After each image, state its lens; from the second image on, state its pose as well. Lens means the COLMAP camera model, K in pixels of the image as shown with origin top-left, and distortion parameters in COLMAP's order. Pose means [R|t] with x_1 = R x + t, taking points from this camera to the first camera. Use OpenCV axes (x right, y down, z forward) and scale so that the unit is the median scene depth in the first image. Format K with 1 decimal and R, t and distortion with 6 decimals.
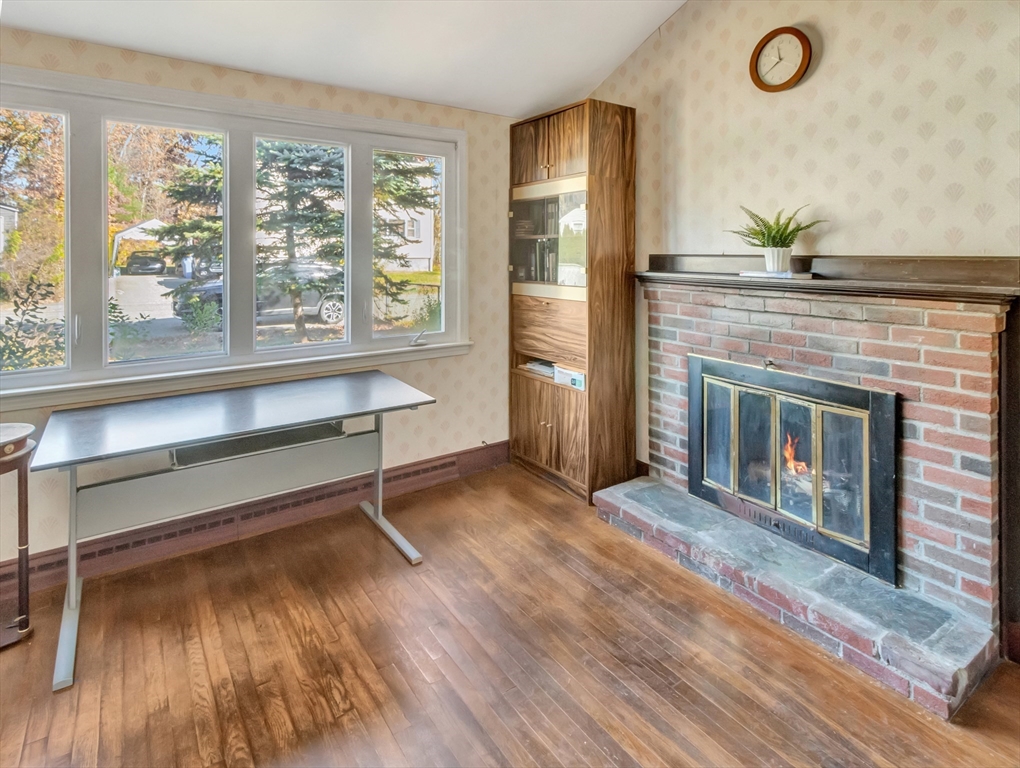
lens RADIAL K [[560.3, 0, 490.2], [0, 560.3, 246.4], [0, 0, 1]] dist [0.007225, -0.004724]
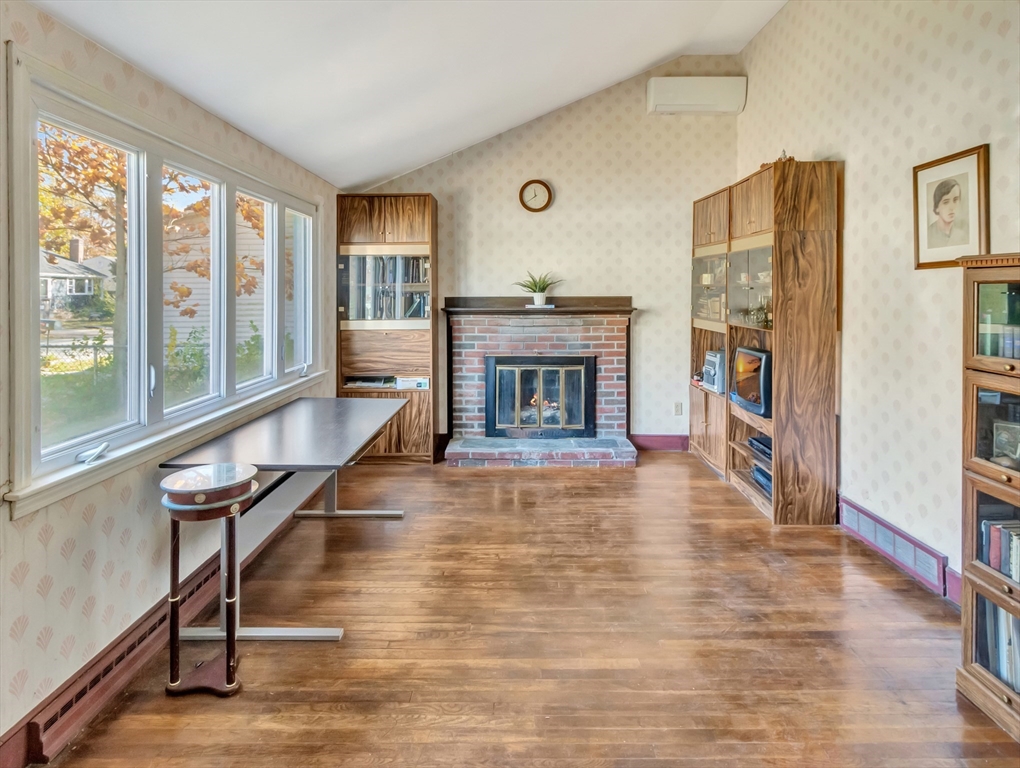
lens RADIAL K [[525.3, 0, 534.2], [0, 525.3, 281.6], [0, 0, 1]] dist [0.008234, -0.002492]
pose [[0.568629, 0.014758, 0.822462, -1.073324], [-0.001936, 0.999860, -0.016603, -0.005877], [-0.822592, 0.007849, 0.568578, -0.031723]]
